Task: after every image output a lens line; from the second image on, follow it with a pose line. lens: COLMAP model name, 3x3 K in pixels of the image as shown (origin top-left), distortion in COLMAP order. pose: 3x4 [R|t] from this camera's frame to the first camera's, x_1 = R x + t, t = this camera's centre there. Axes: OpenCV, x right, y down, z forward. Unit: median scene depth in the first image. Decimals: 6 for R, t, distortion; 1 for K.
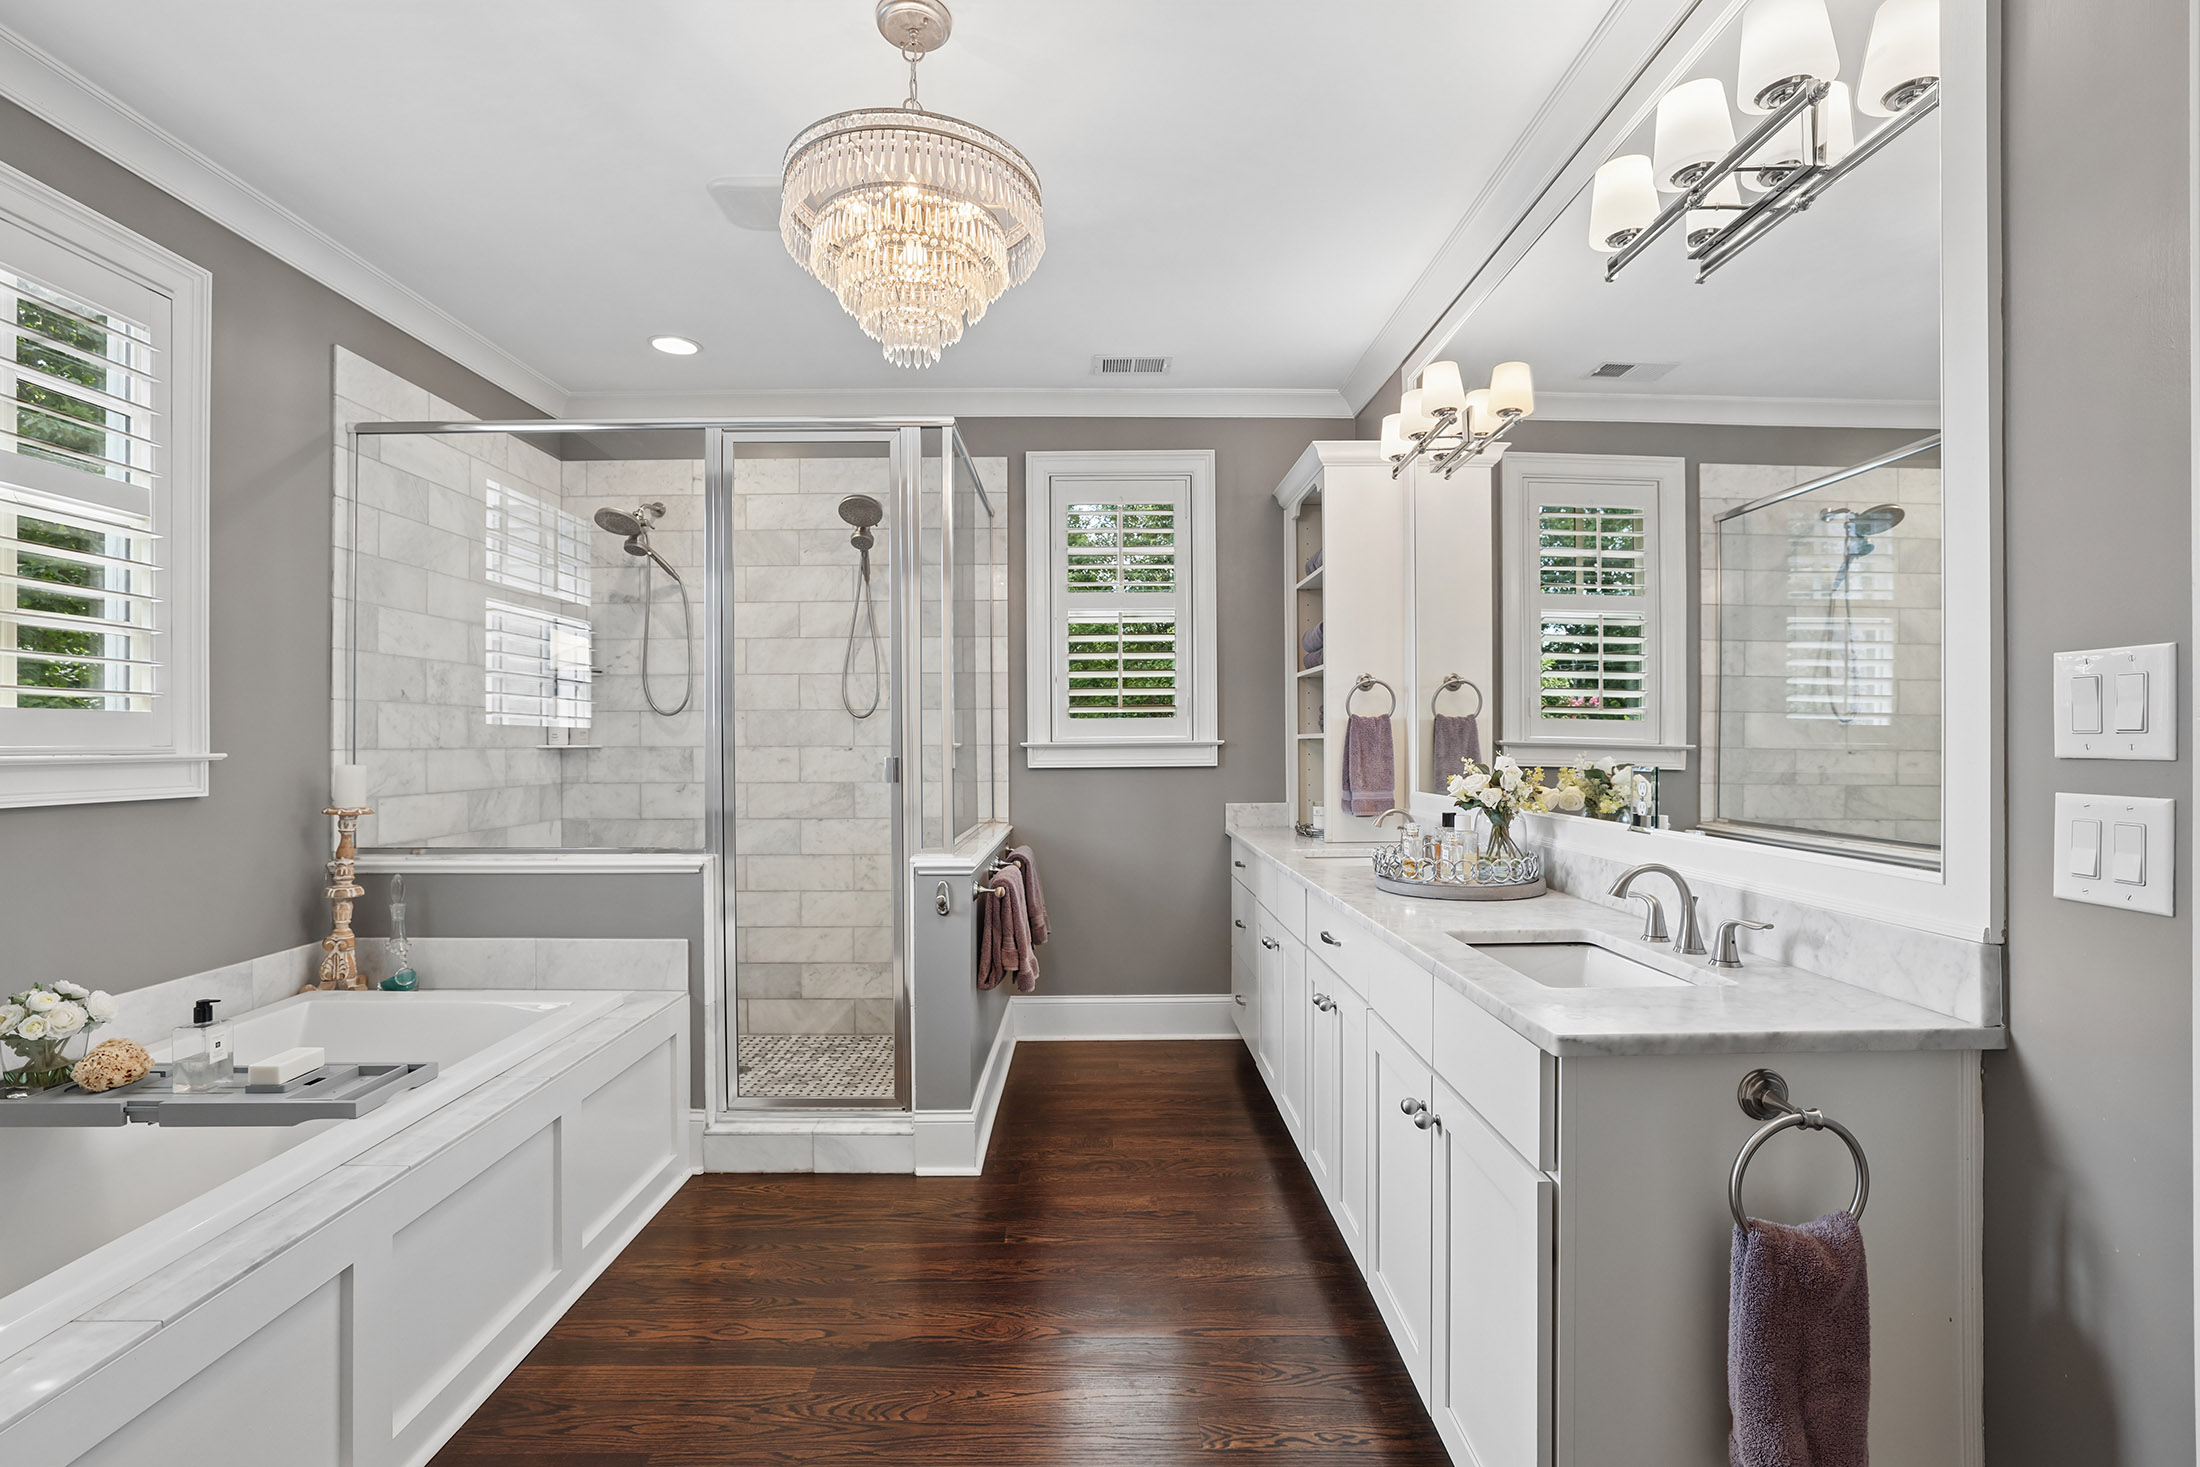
lens RADIAL K [[1016.5, 0, 1110.4], [0, 1016.5, 735.4], [0, 0, 1]] dist [-0.030082, 0.013950]
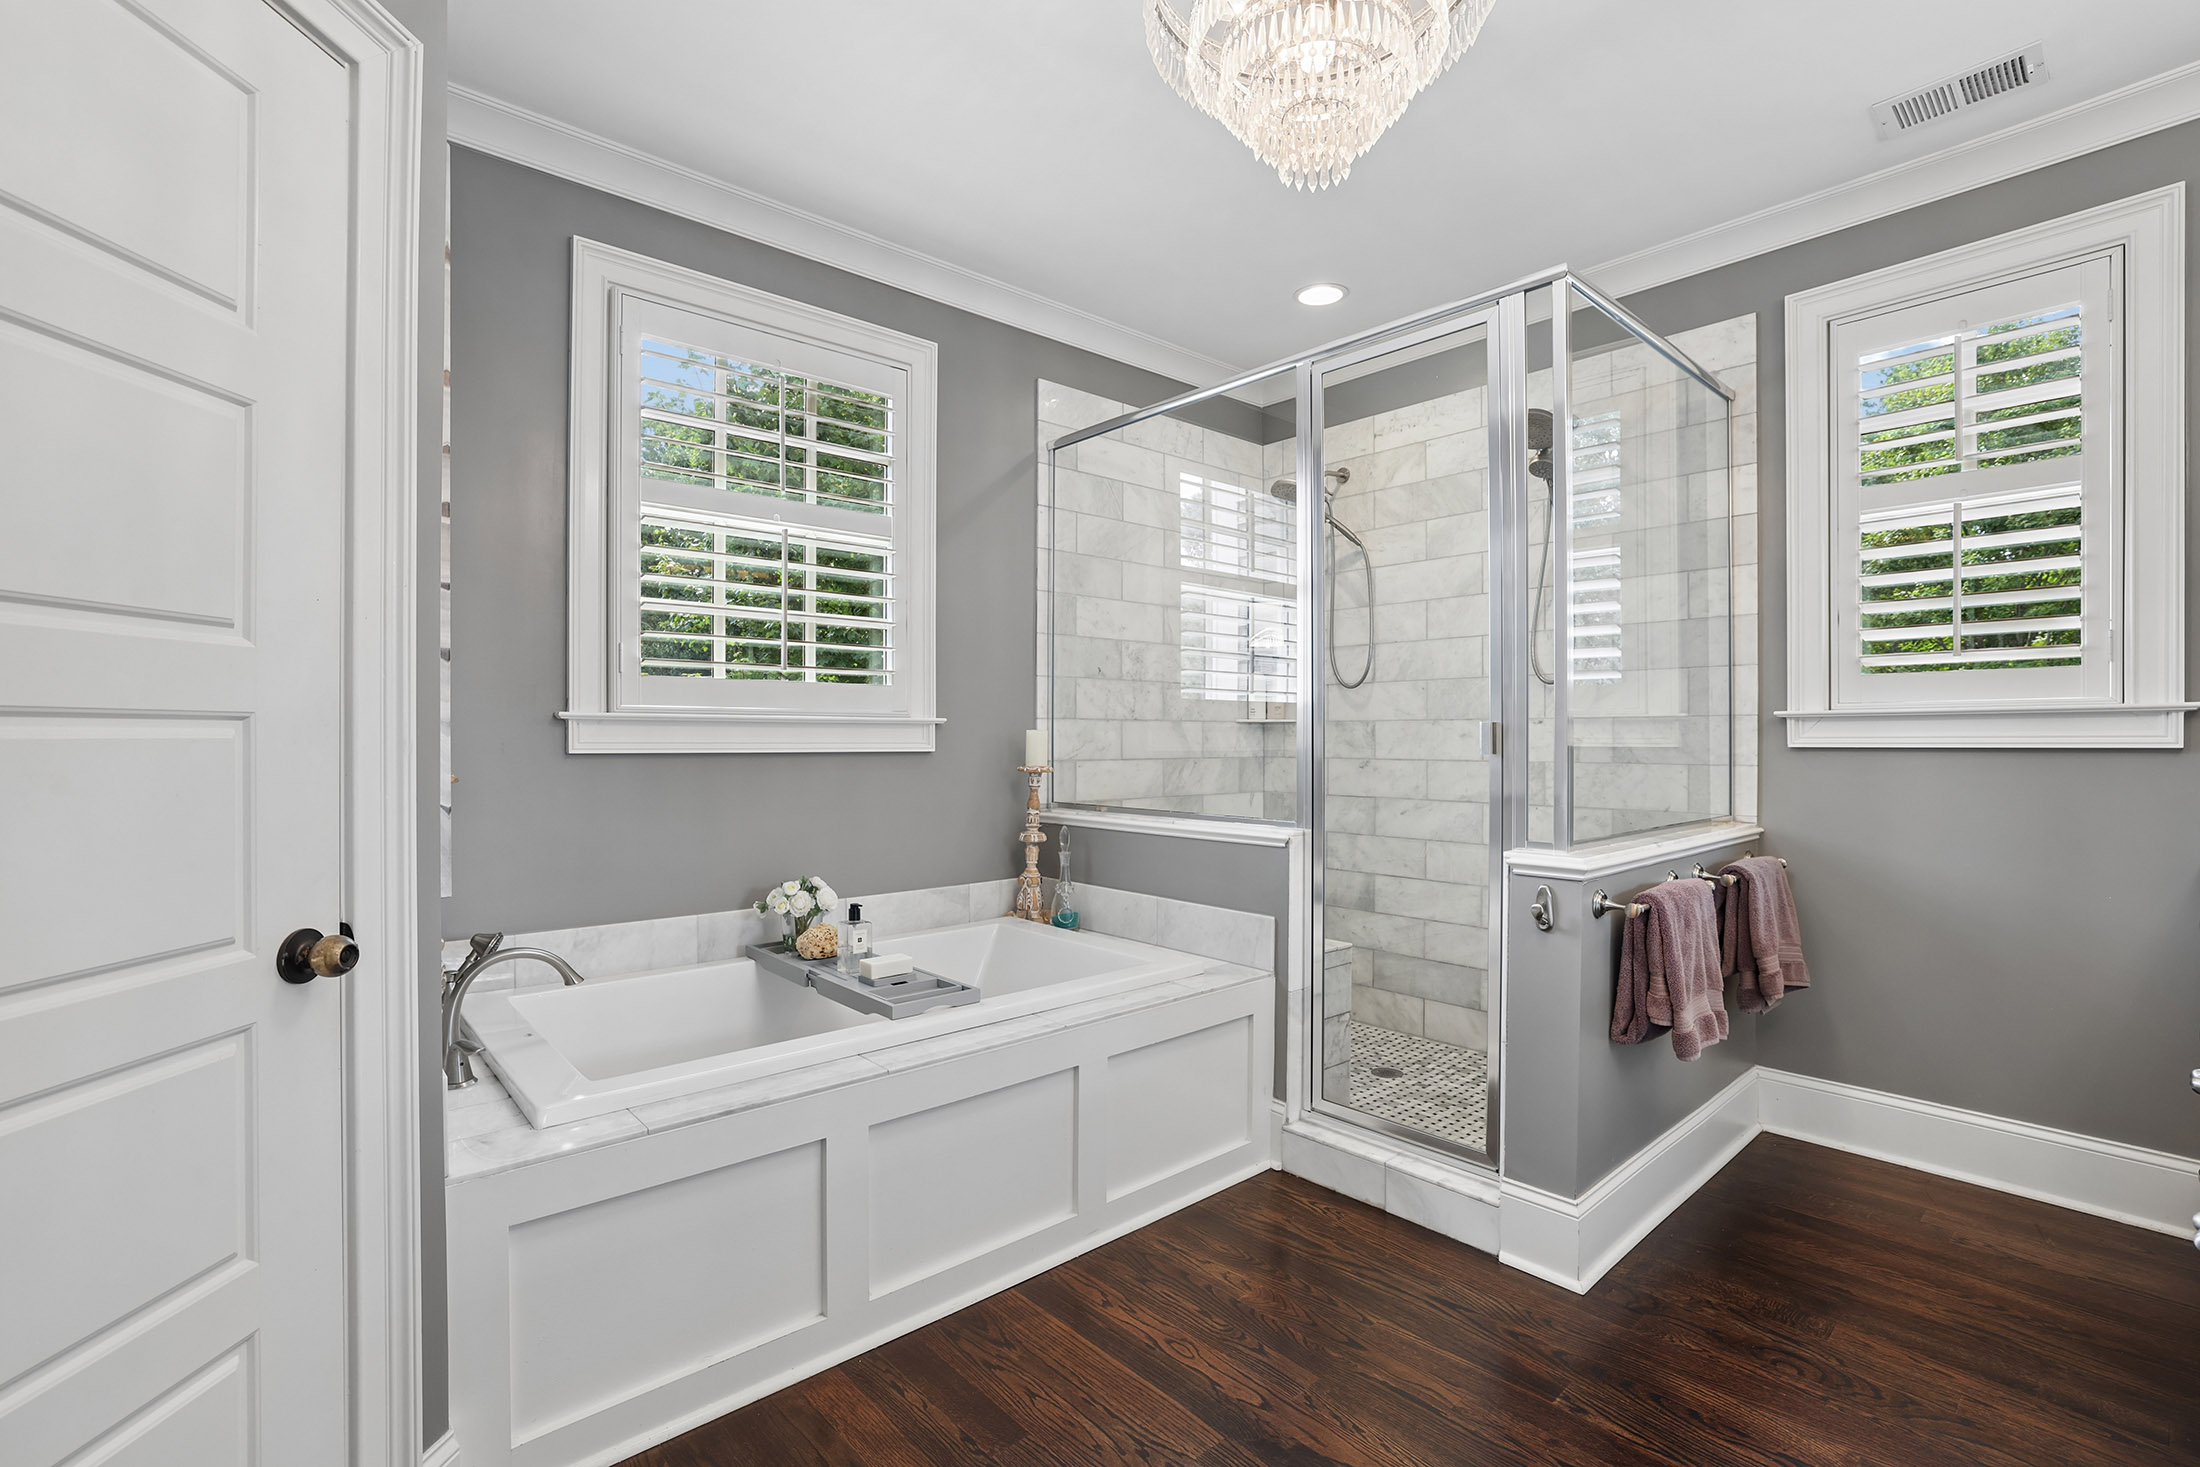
lens RADIAL K [[1016.5, 0, 1103.5], [0, 1016.5, 735.9], [0, 0, 1]] dist [-0.030082, 0.013950]
pose [[0.651932, 0.003313, -0.758270, 0.161879], [-0.000697, 0.999993, 0.003770, 0.025605], [0.758277, -0.001929, 0.651929, 0.225024]]
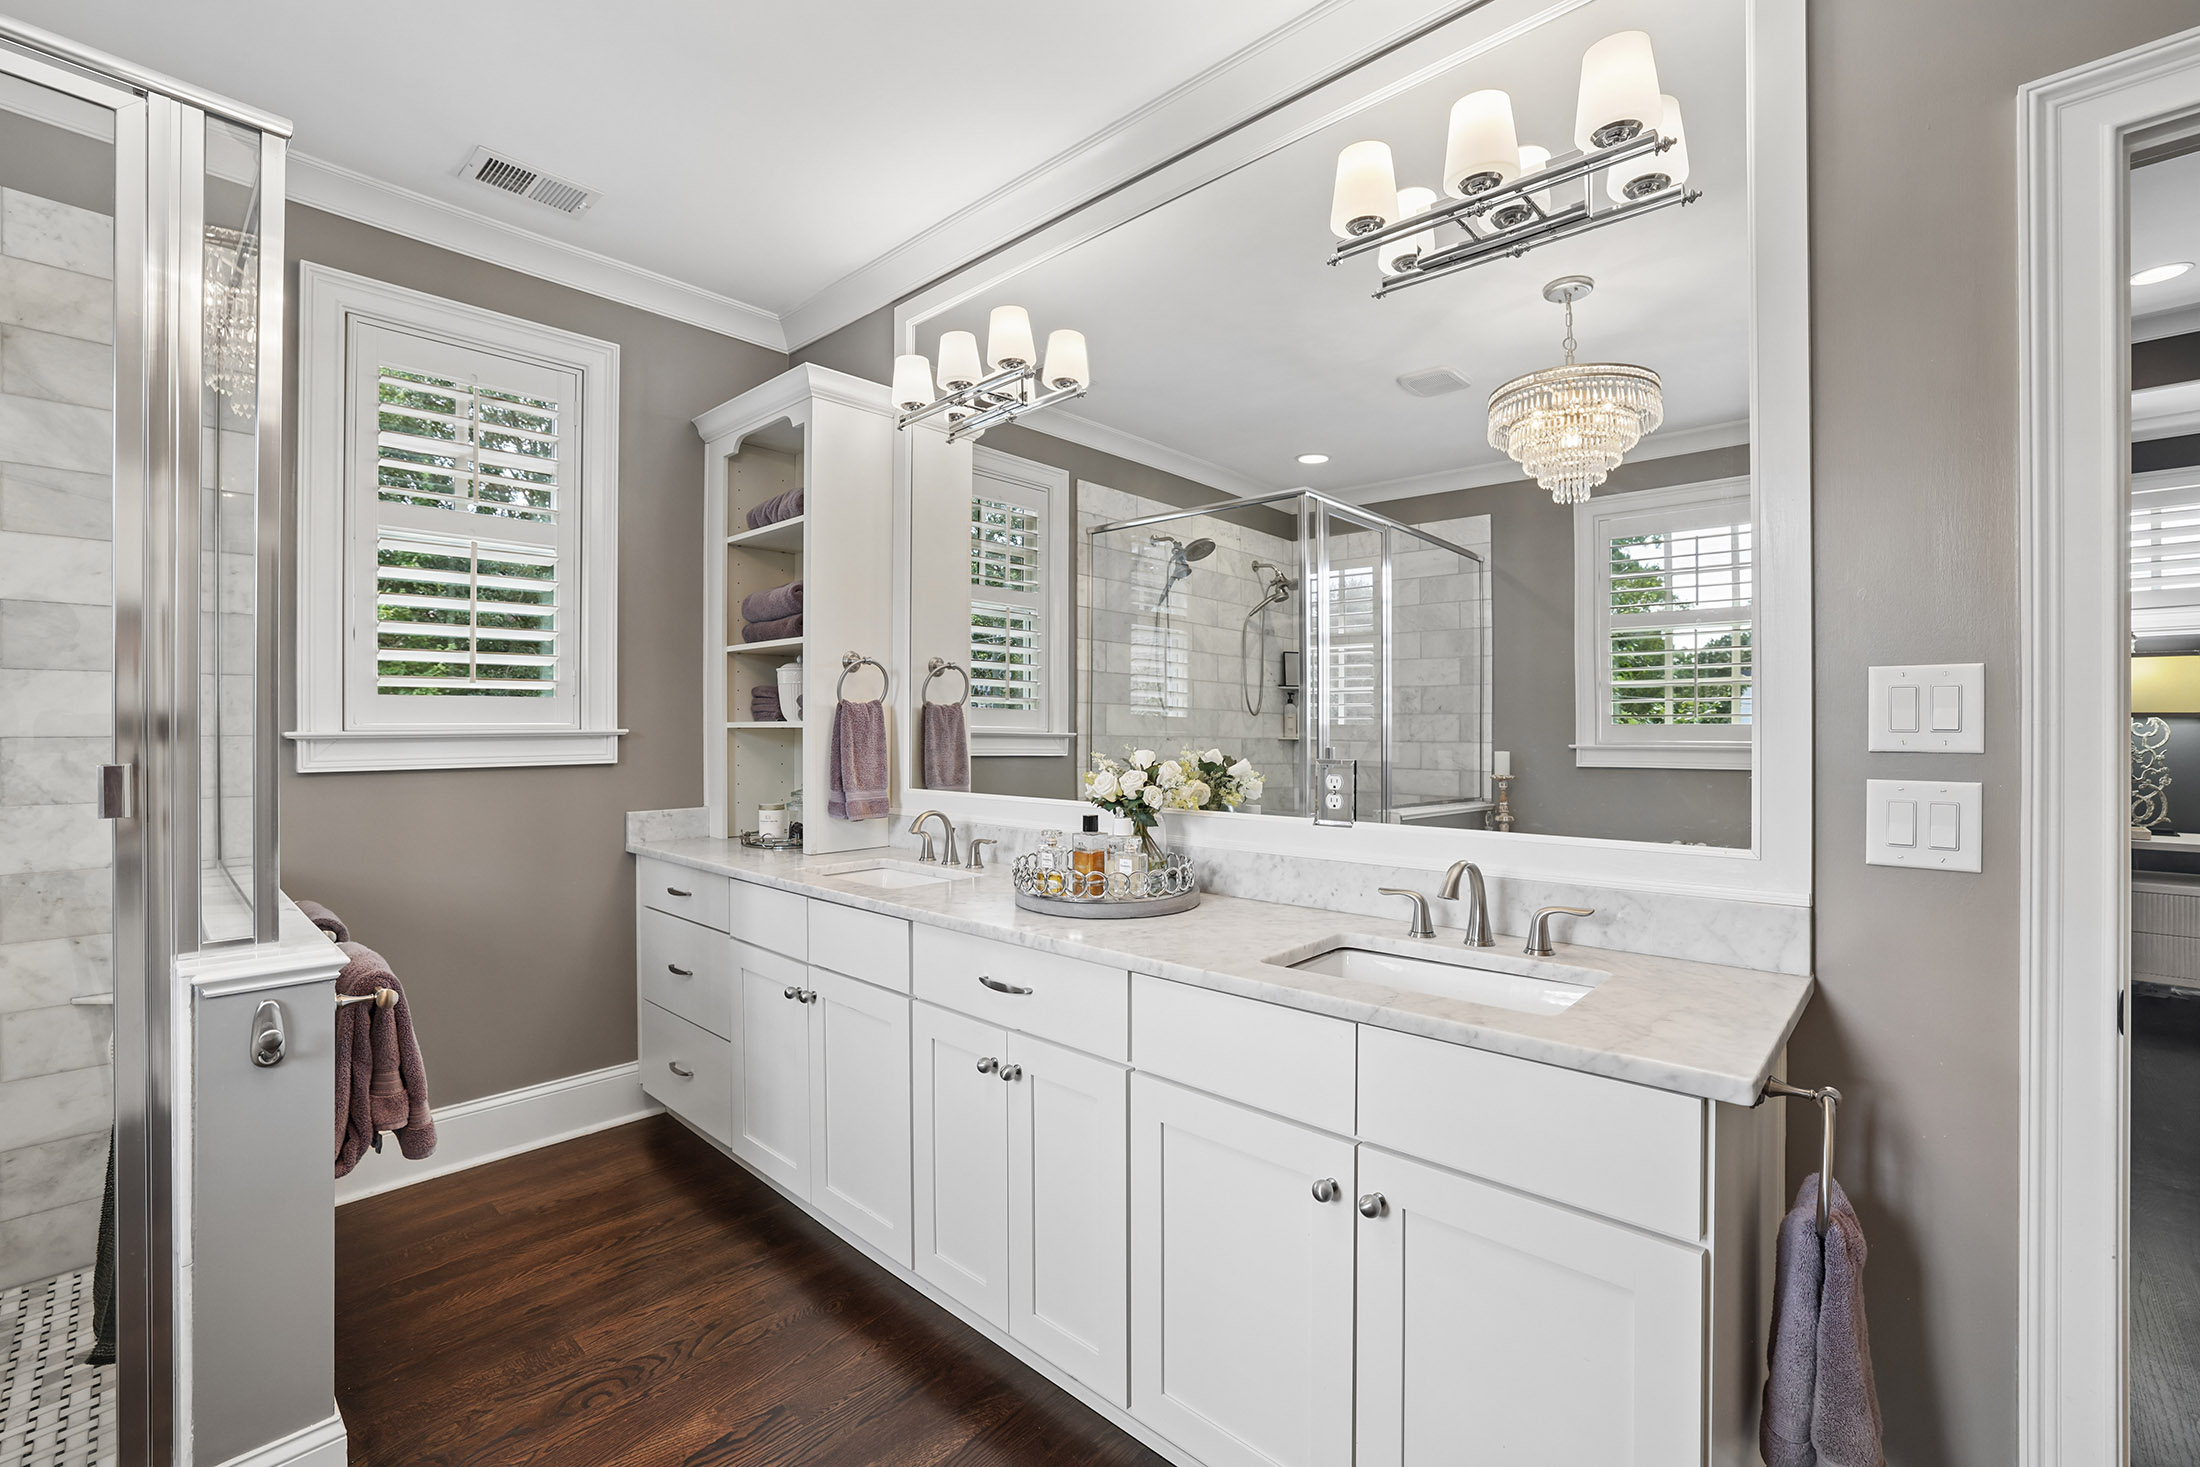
lens RADIAL K [[953.3, 0, 1098.1], [0, 953.3, 717.2], [0, 0, 1]] dist [-0.029550, 0.003934]
pose [[0.687844, 0.008922, 0.725803, -0.188606], [-0.006536, 0.999960, -0.006098, -0.002233], [-0.725829, -0.000549, 0.687875, 0.307673]]
